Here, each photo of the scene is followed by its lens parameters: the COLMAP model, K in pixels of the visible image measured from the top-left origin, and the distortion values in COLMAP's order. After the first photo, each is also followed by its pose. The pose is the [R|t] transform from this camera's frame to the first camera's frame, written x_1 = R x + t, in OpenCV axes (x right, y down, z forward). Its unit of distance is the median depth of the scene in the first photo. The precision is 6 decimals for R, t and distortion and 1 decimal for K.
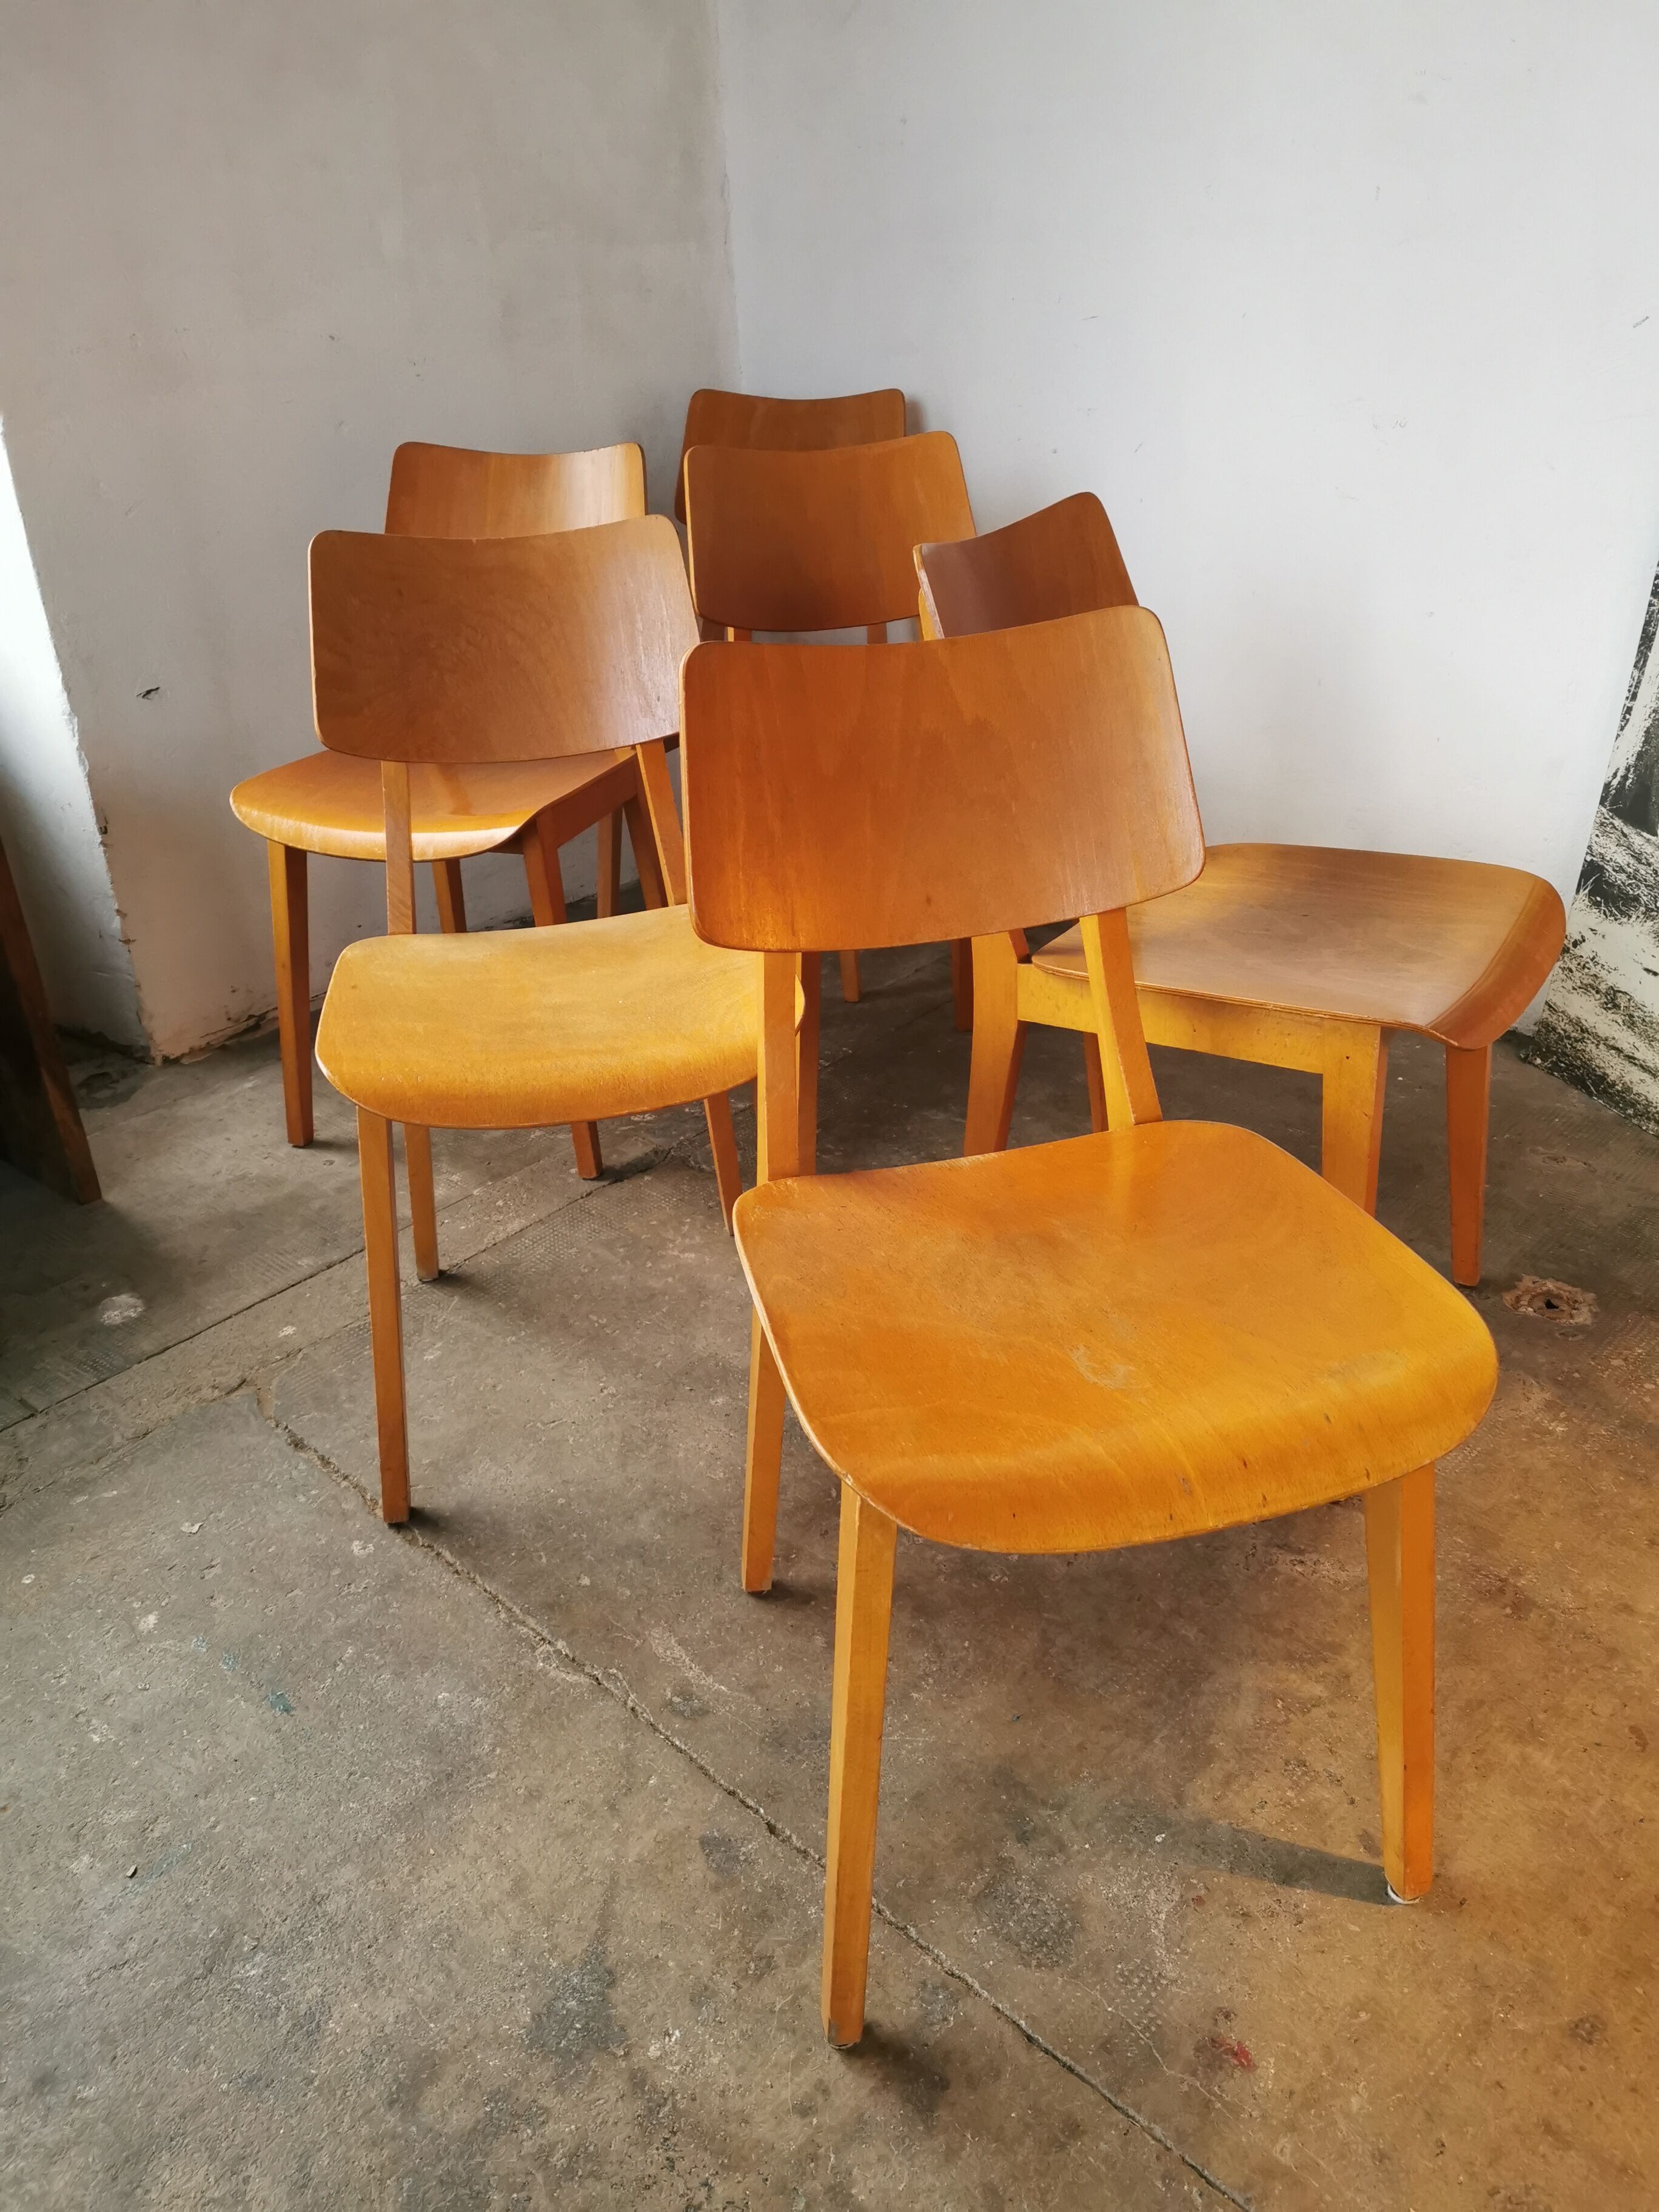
lens RADIAL K [[1705.7, 0, 836.8], [0, 1705.7, 1126.0], [0, 0, 1]] dist [0.071973, -0.102906]
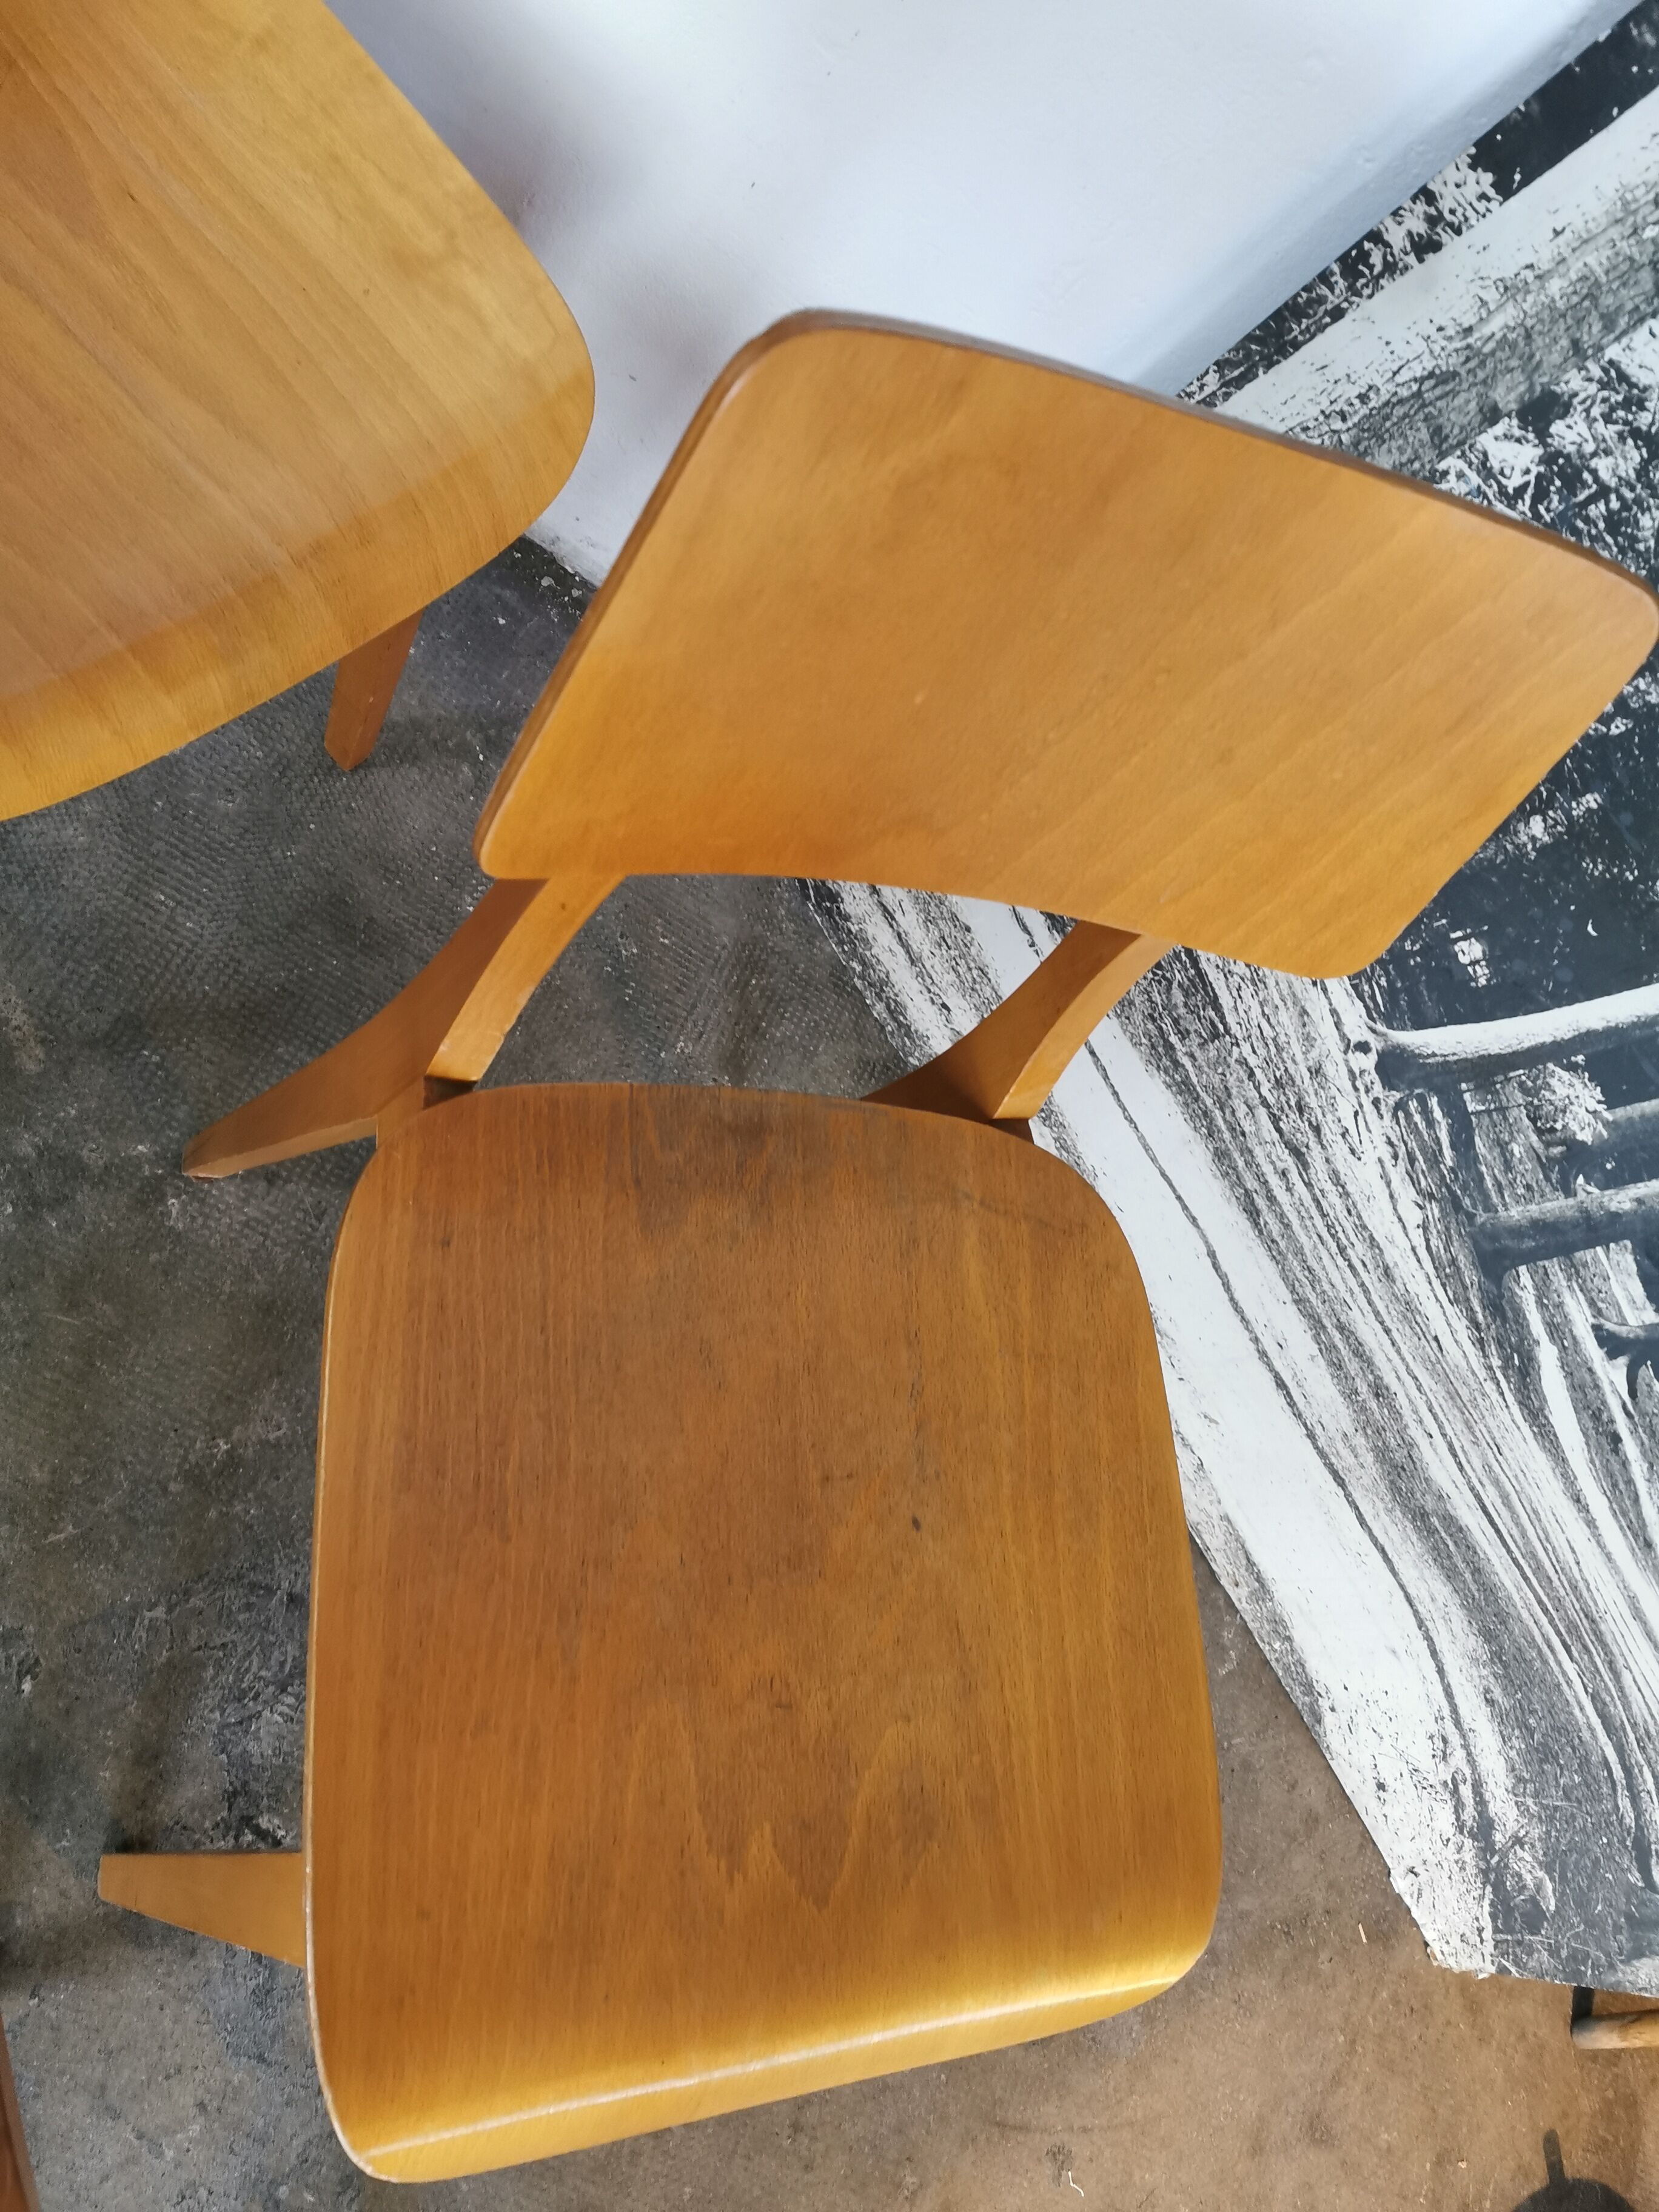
lens RADIAL K [[1705.7, 0, 827.2], [0, 1705.7, 1122.5], [0, 0, 1]] dist [0.071973, -0.102906]
pose [[0.820639, -0.178862, 0.542733, 0.143200], [-0.317534, 0.646902, 0.693318, -0.528191], [-0.475103, -0.741301, 0.474078, 0.894215]]
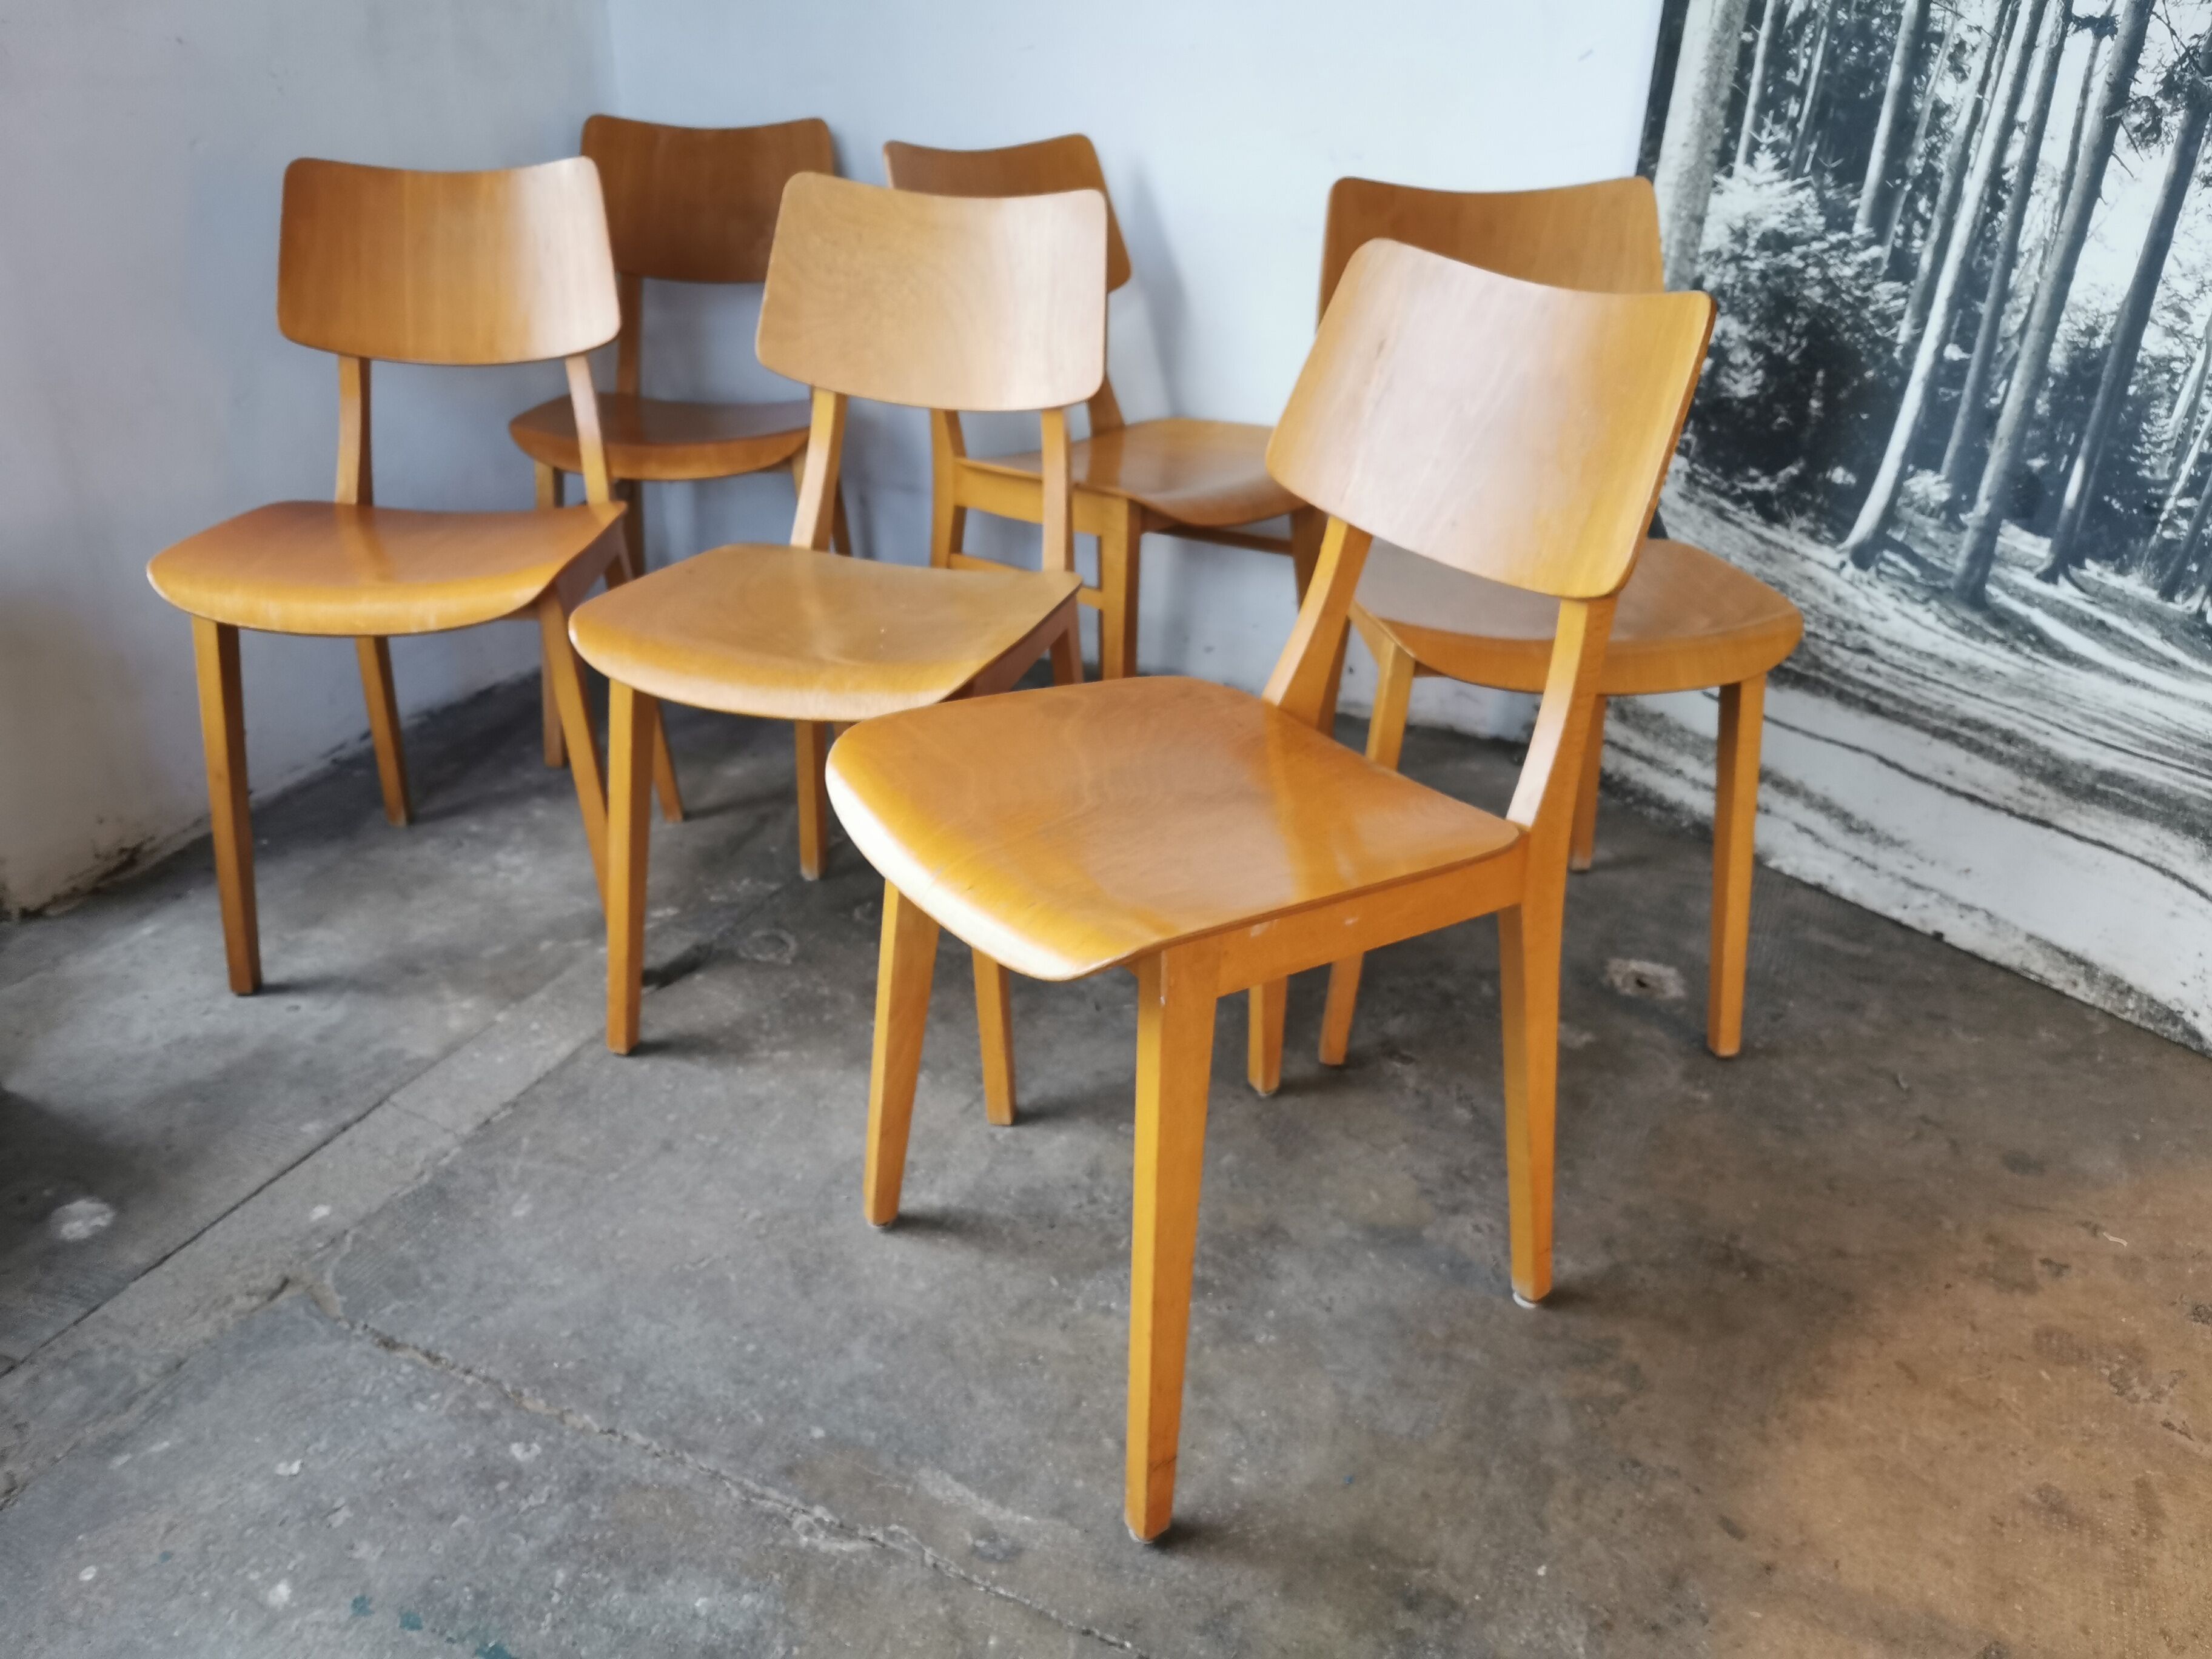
lens RADIAL K [[1705.7, 0, 1114.9], [0, 1705.7, 861.6], [0, 0, 1]] dist [0.071973, -0.102906]
pose [[0.948810, -0.105056, 0.297865, -0.214902], [0.113176, 0.993524, -0.010095, 0.005838], [-0.294876, 0.043290, 0.954555, 0.112198]]
